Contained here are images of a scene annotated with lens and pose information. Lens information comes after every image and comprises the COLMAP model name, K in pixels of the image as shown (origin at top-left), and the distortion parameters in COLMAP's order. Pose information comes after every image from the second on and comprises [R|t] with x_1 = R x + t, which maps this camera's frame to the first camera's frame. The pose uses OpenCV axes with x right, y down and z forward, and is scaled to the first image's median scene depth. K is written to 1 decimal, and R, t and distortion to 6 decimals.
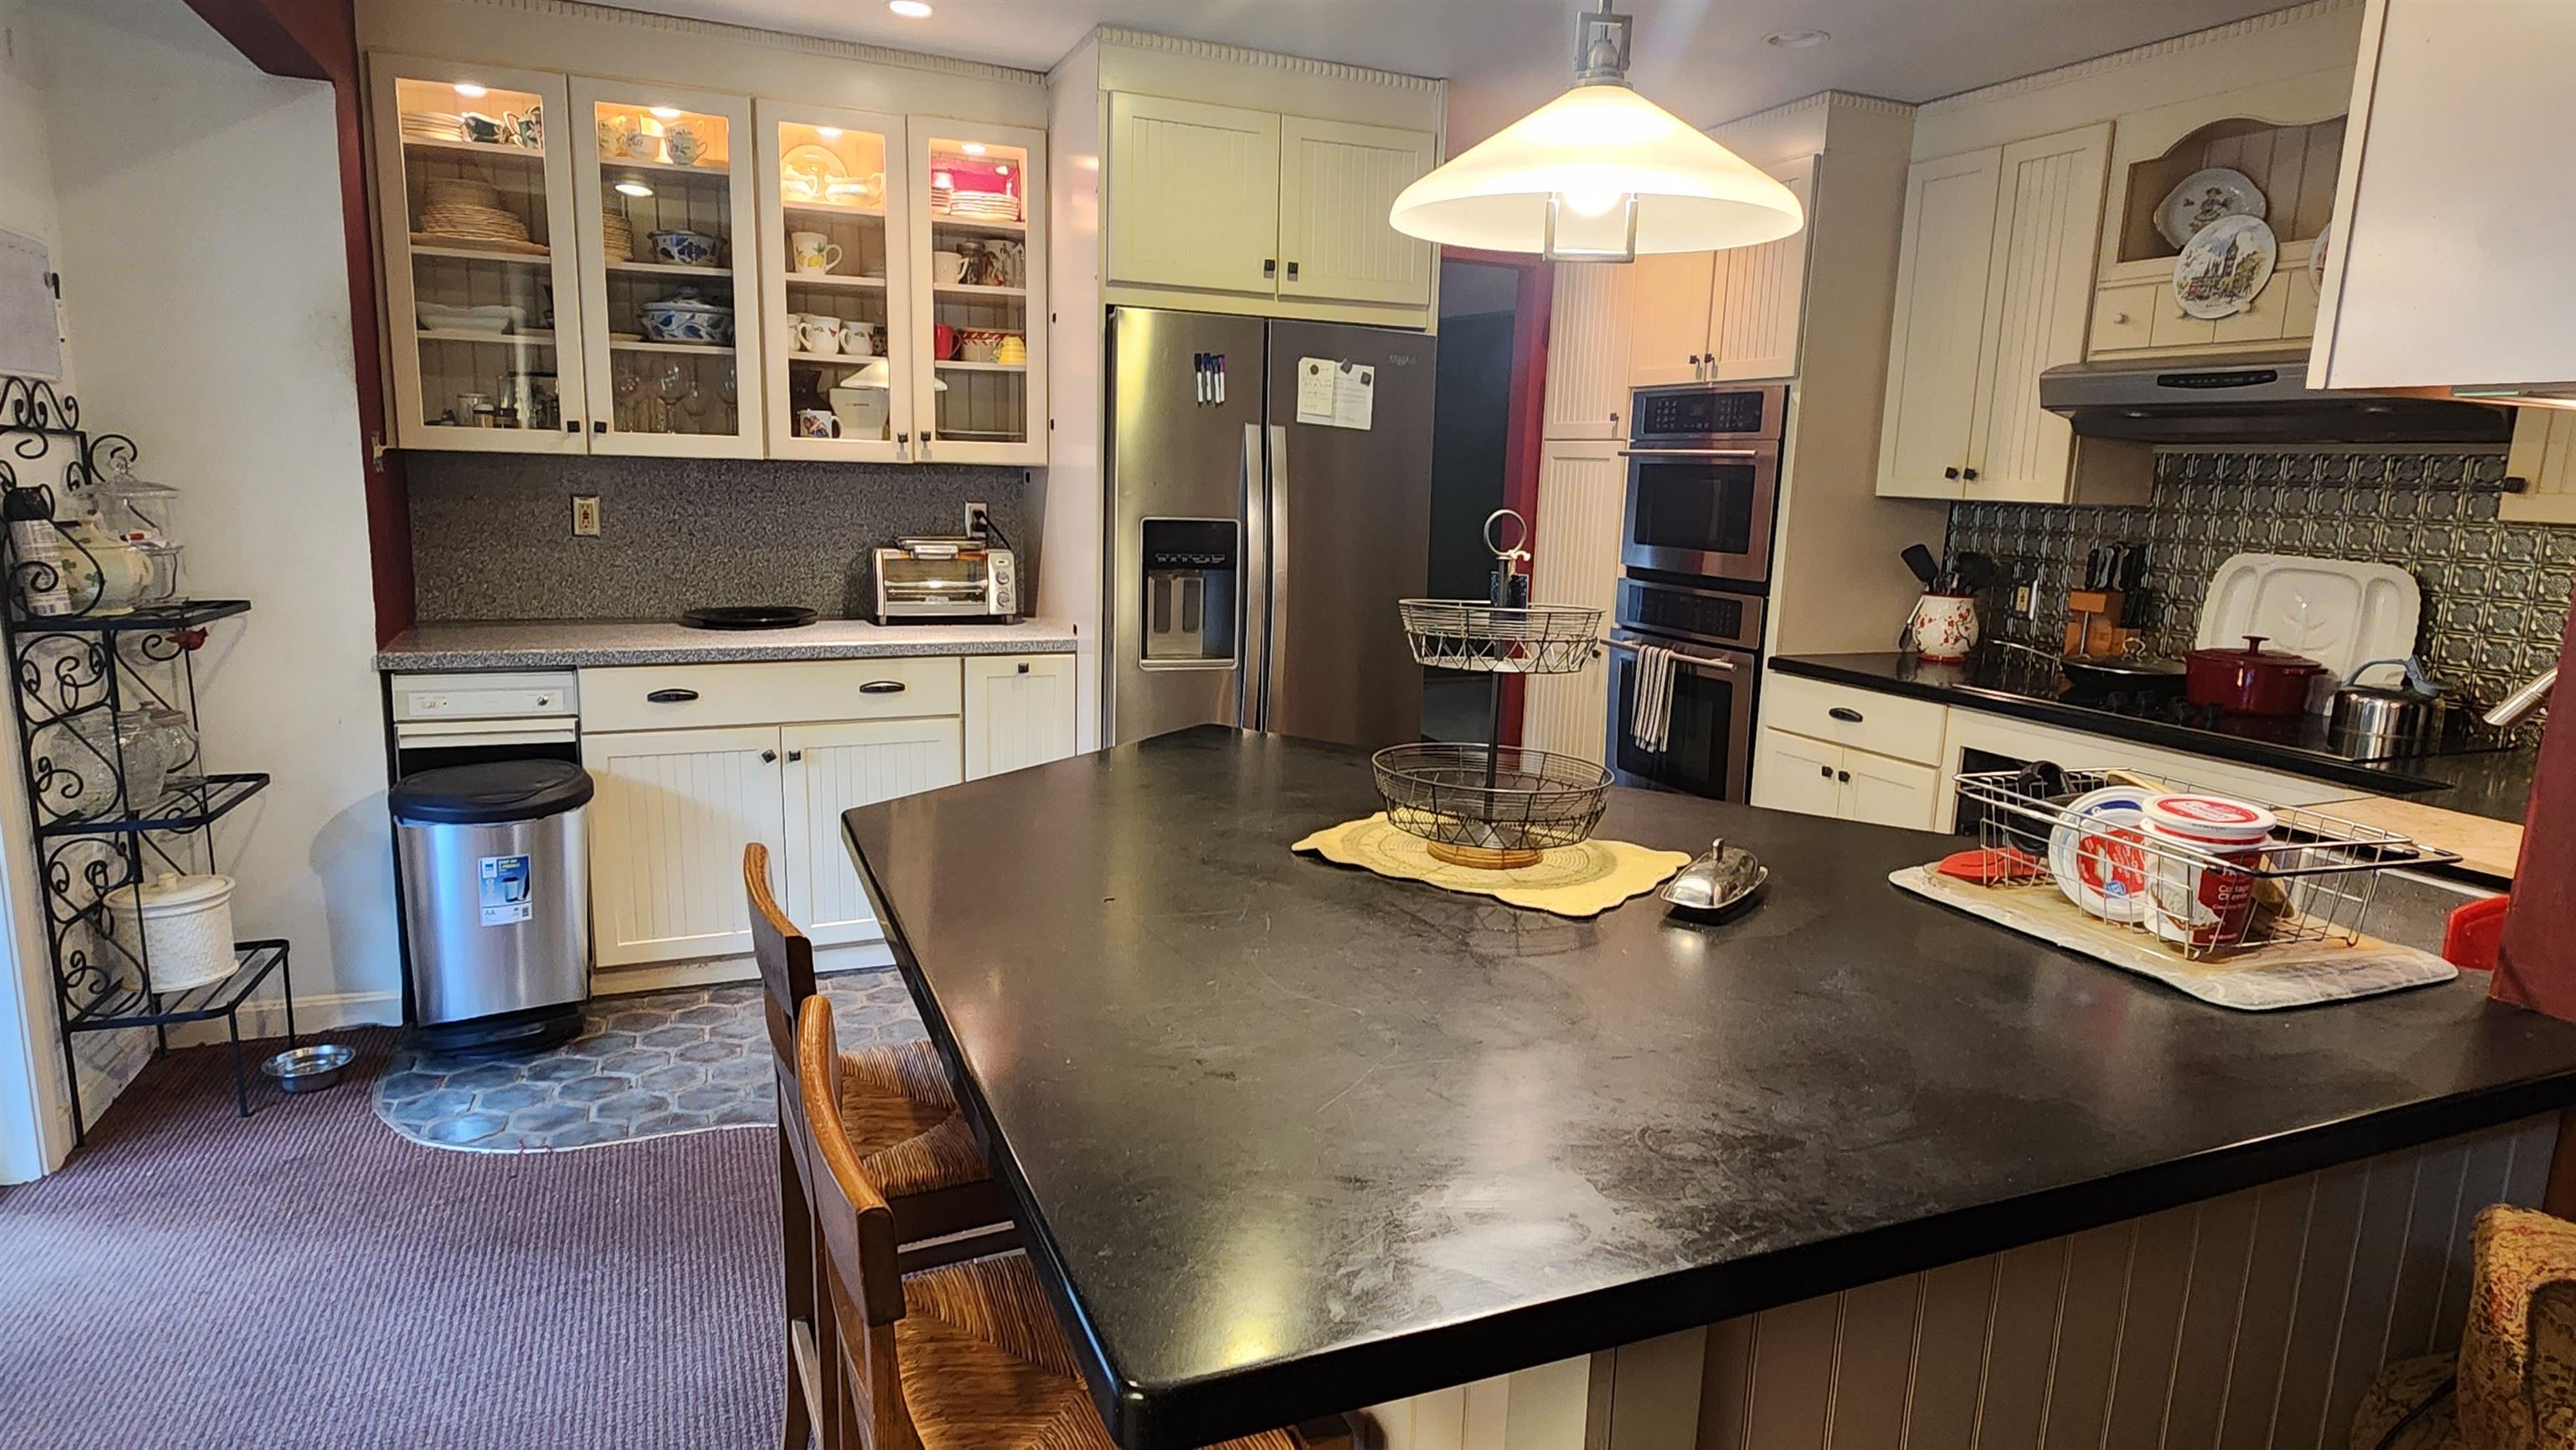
lens RADIAL K [[1396.7, 0, 1289.0], [0, 1396.7, 723.9], [0, 0, 1]] dist [-0.000918, -0.000399]
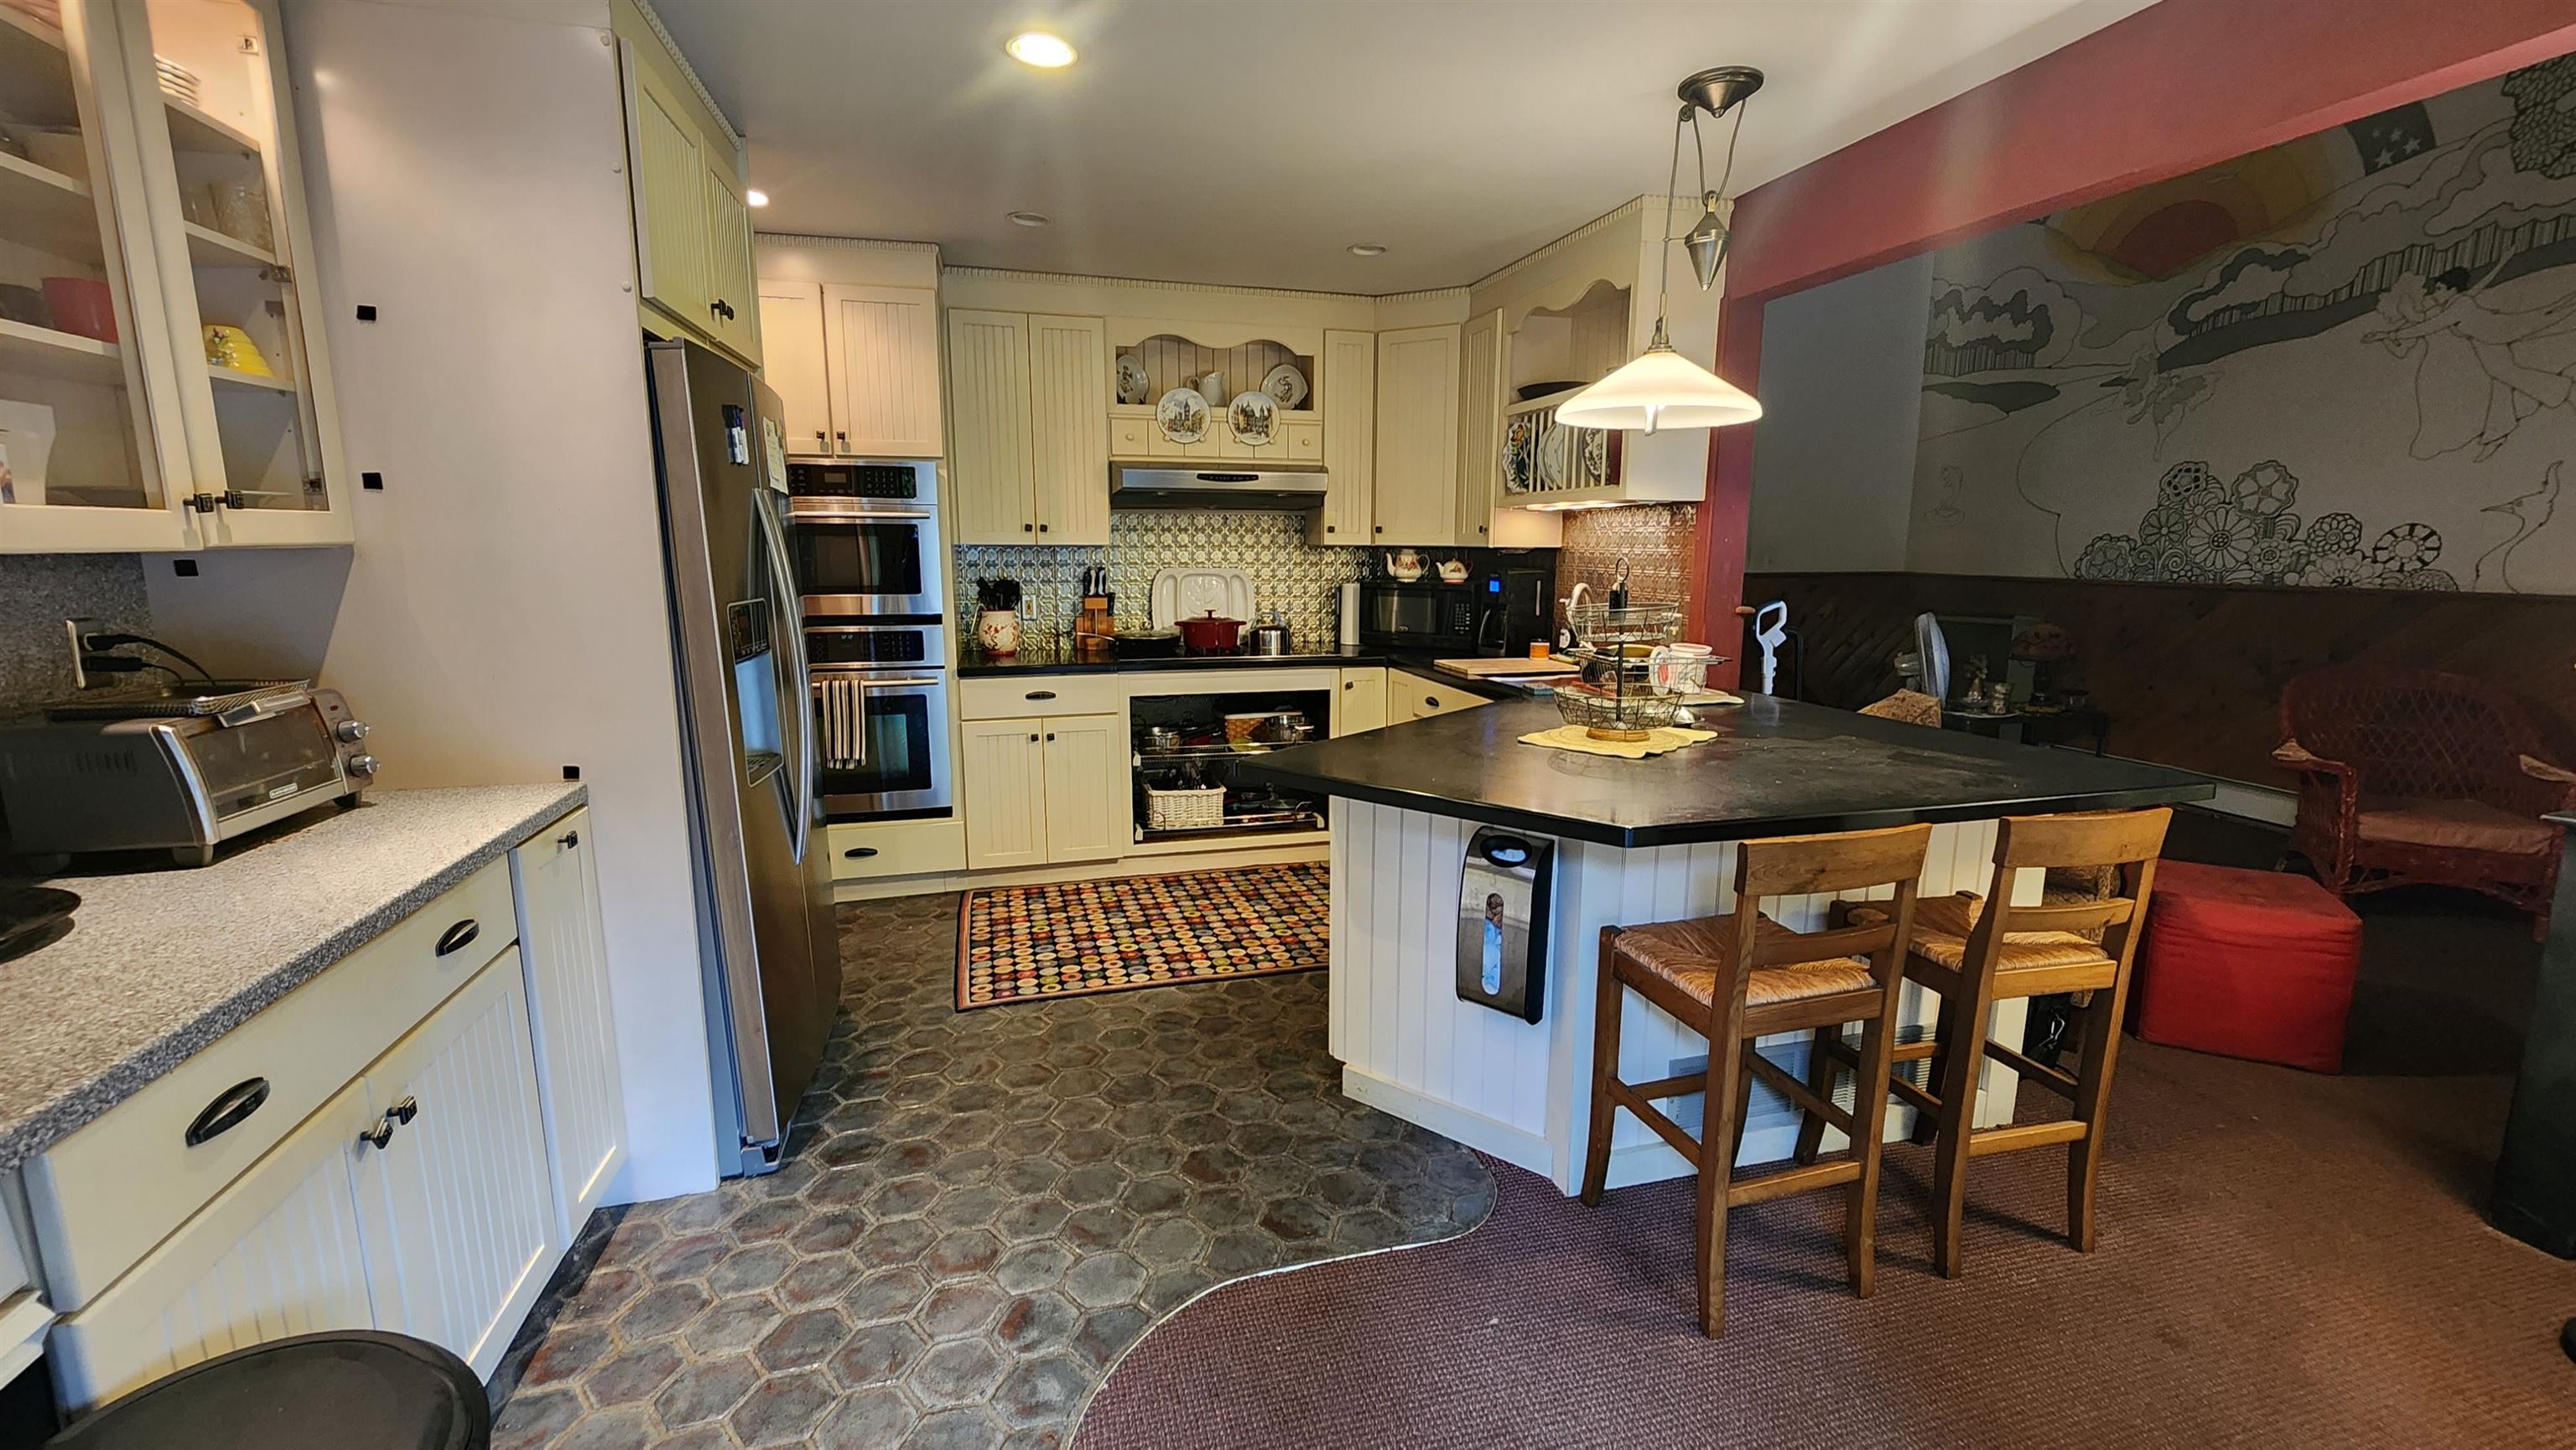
lens RADIAL K [[1045.9, 0, 1288.0], [0, 1045.9, 725.0], [0, 0, 1]] dist [-0.000499, -0.000288]
pose [[0.155463, -0.203891, 0.966571, -0.624857], [0.179780, 0.967967, 0.175270, -0.122417], [-0.971345, 0.146522, 0.187139, 0.554274]]
